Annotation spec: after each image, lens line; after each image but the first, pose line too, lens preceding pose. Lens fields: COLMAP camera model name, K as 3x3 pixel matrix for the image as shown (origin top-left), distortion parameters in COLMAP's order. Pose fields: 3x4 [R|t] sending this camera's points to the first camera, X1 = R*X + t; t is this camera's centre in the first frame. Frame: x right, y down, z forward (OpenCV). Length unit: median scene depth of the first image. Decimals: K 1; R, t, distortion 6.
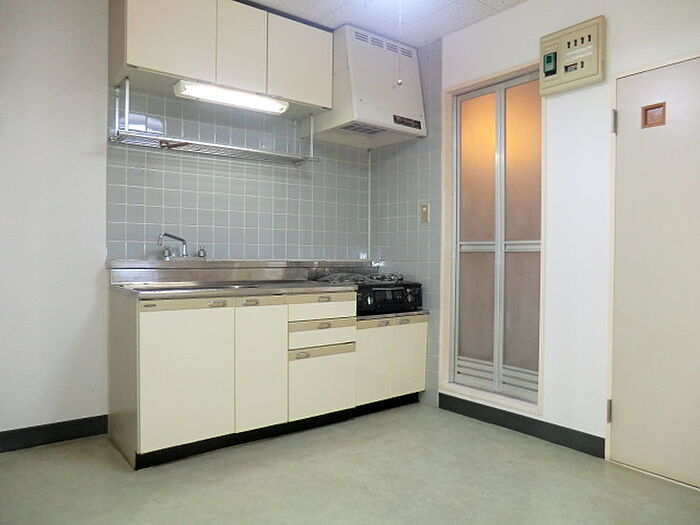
lens RADIAL K [[505.5, 0, 351.6], [0, 505.5, 263.4], [0, 0, 1]] dist [-0.096669, 0.088285]
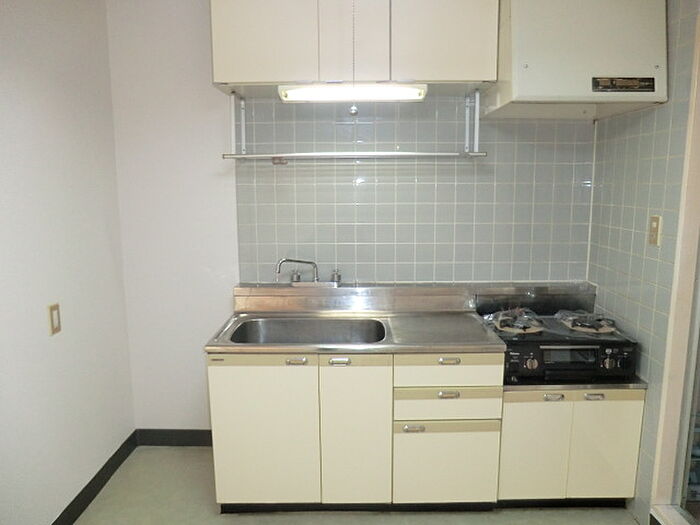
lens RADIAL K [[505.5, 0, 351.6], [0, 505.5, 263.4], [0, 0, 1]] dist [-0.096669, 0.088285]
pose [[0.787005, 0.080432, -0.611681, 0.255641], [0.002400, 0.991059, 0.133406, -0.159802], [0.616942, -0.106459, 0.779775, 0.334228]]
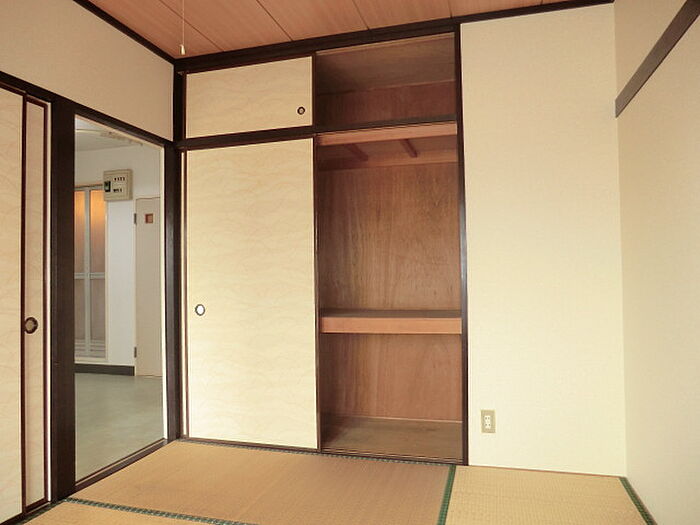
lens RADIAL K [[505.5, 0, 351.6], [0, 505.5, 263.4], [0, 0, 1]] dist [-0.096669, 0.088285]
pose [[0.800714, -0.002572, 0.599042, -0.014327], [0.026584, 0.999158, -0.031244, 0.003330], [-0.598457, 0.040943, 0.800108, -1.035600]]
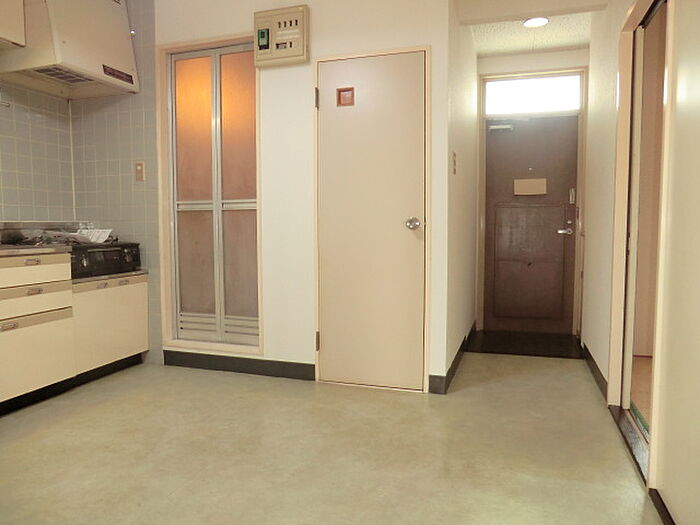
lens RADIAL K [[505.5, 0, 351.6], [0, 505.5, 263.4], [0, 0, 1]] dist [-0.096669, 0.088285]
pose [[0.830523, -0.053997, 0.554362, -0.065407], [0.016502, 0.997238, 0.072413, 0.017026], [-0.556741, -0.050992, 0.829120, -0.047383]]
